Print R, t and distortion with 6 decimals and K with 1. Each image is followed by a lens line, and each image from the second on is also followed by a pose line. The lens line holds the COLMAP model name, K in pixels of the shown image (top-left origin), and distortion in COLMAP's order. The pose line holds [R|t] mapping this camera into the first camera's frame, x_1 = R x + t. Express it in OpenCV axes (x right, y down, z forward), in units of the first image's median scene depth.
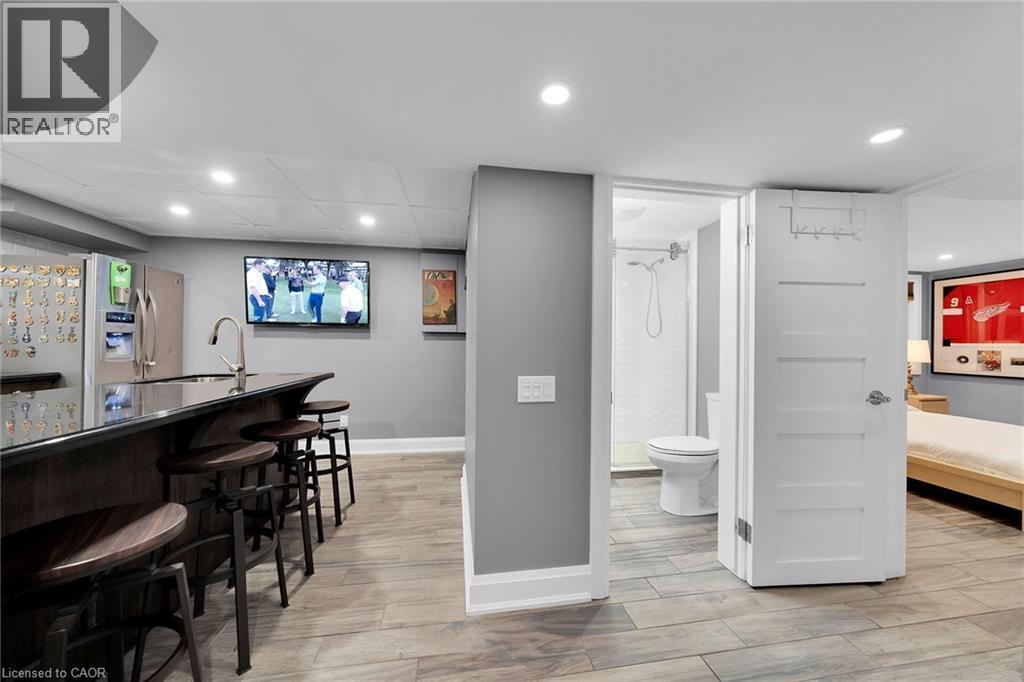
lens RADIAL K [[355.1, 0, 513.1], [0, 355.1, 344.7], [0, 0, 1]] dist [-0.000611, -0.000163]
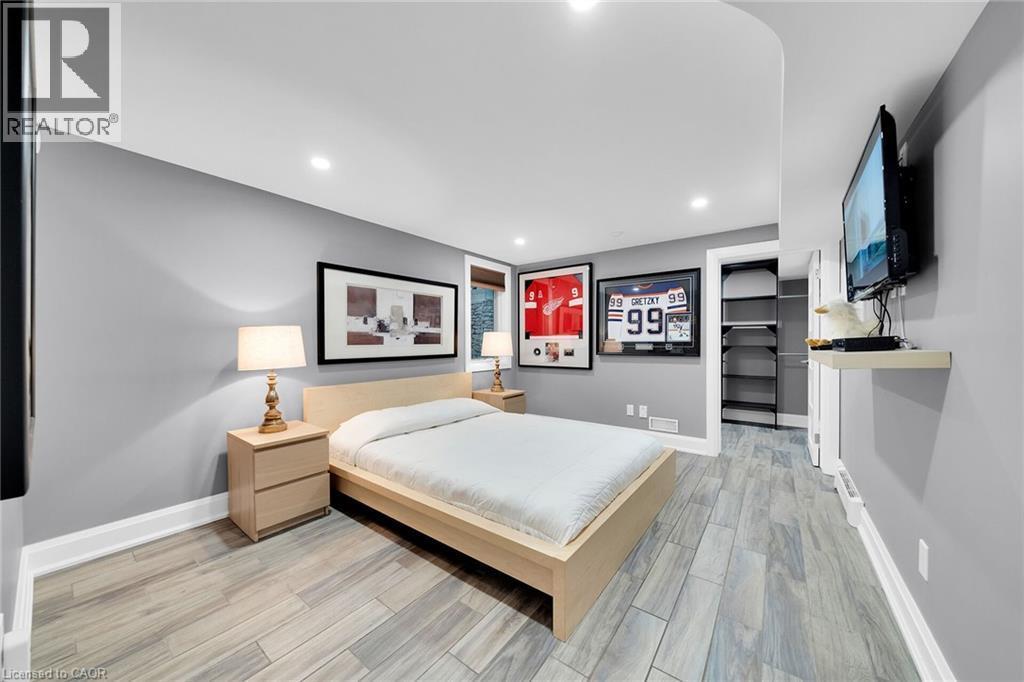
lens RADIAL K [[355.1, 0, 513.1], [0, 355.1, 344.7], [0, 0, 1]] dist [-0.000611, -0.000163]
pose [[0.711881, -0.010795, 0.702218, 0.507609], [0.008752, 0.999941, 0.006500, 0.014306], [-0.702246, 0.001519, 0.711933, 0.323186]]
